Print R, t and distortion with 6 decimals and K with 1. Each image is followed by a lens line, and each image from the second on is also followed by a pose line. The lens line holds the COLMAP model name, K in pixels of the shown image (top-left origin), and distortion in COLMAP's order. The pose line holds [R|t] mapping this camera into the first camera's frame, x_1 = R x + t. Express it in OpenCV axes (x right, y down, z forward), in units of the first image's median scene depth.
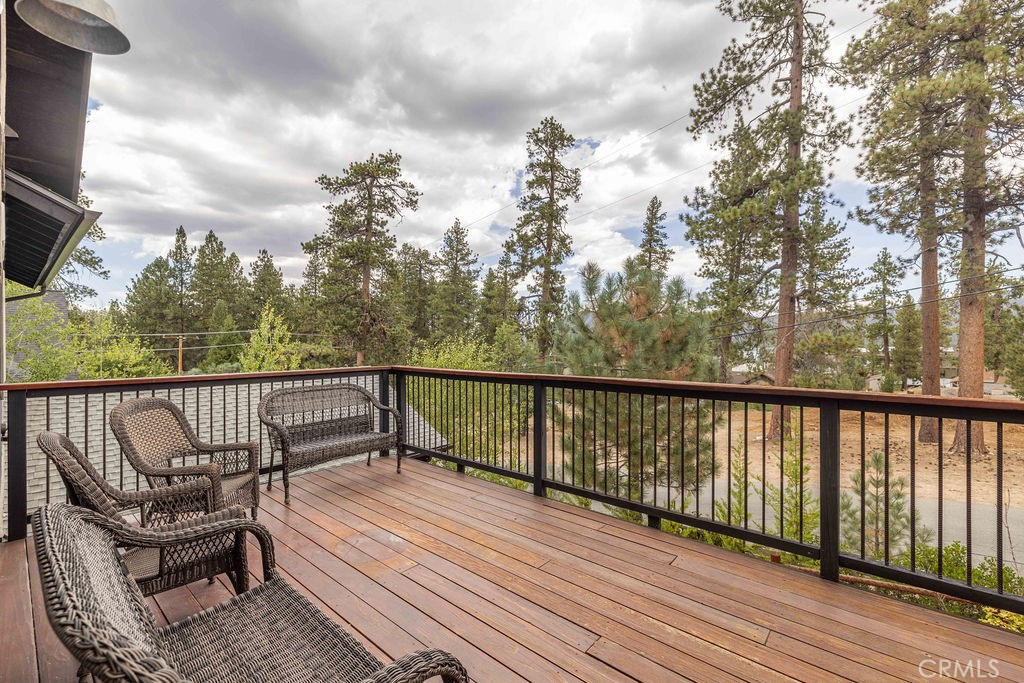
lens RADIAL K [[435.4, 0, 512.0], [0, 435.4, 341.5], [0, 0, 1]] dist [0.000104, 0.000018]
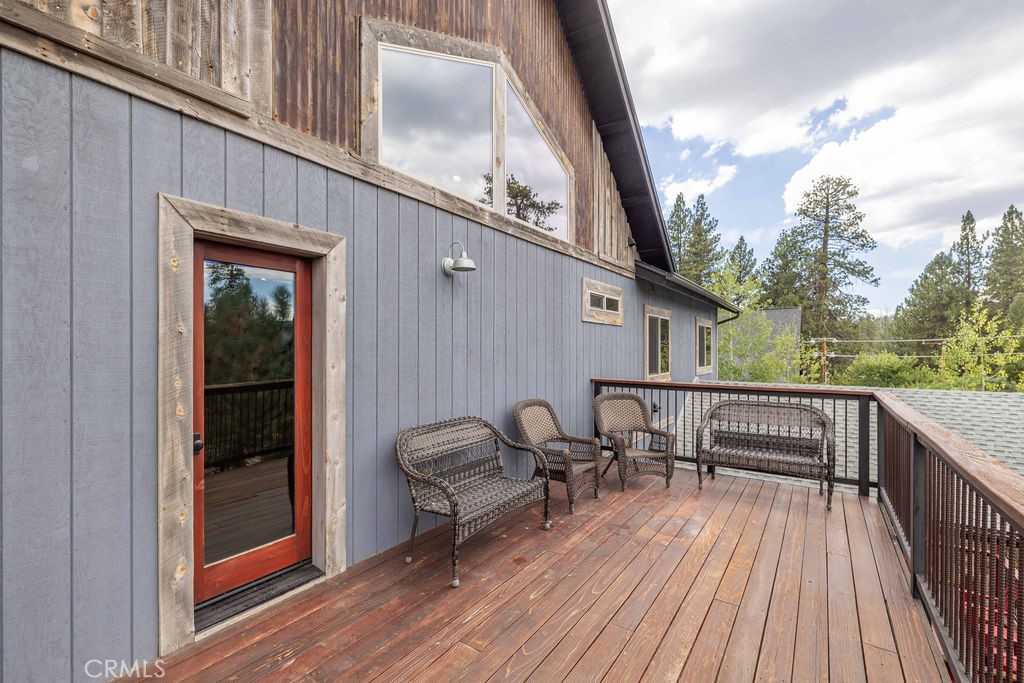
lens RADIAL K [[461.2, 0, 512.0], [0, 461.2, 341.5], [0, 0, 1]] dist [0.000213, 0.000040]
pose [[0.118798, -0.007924, -0.992887, 0.370224], [-0.002465, 0.999963, -0.008275, -0.021770], [0.992915, 0.003430, 0.118774, 0.142512]]
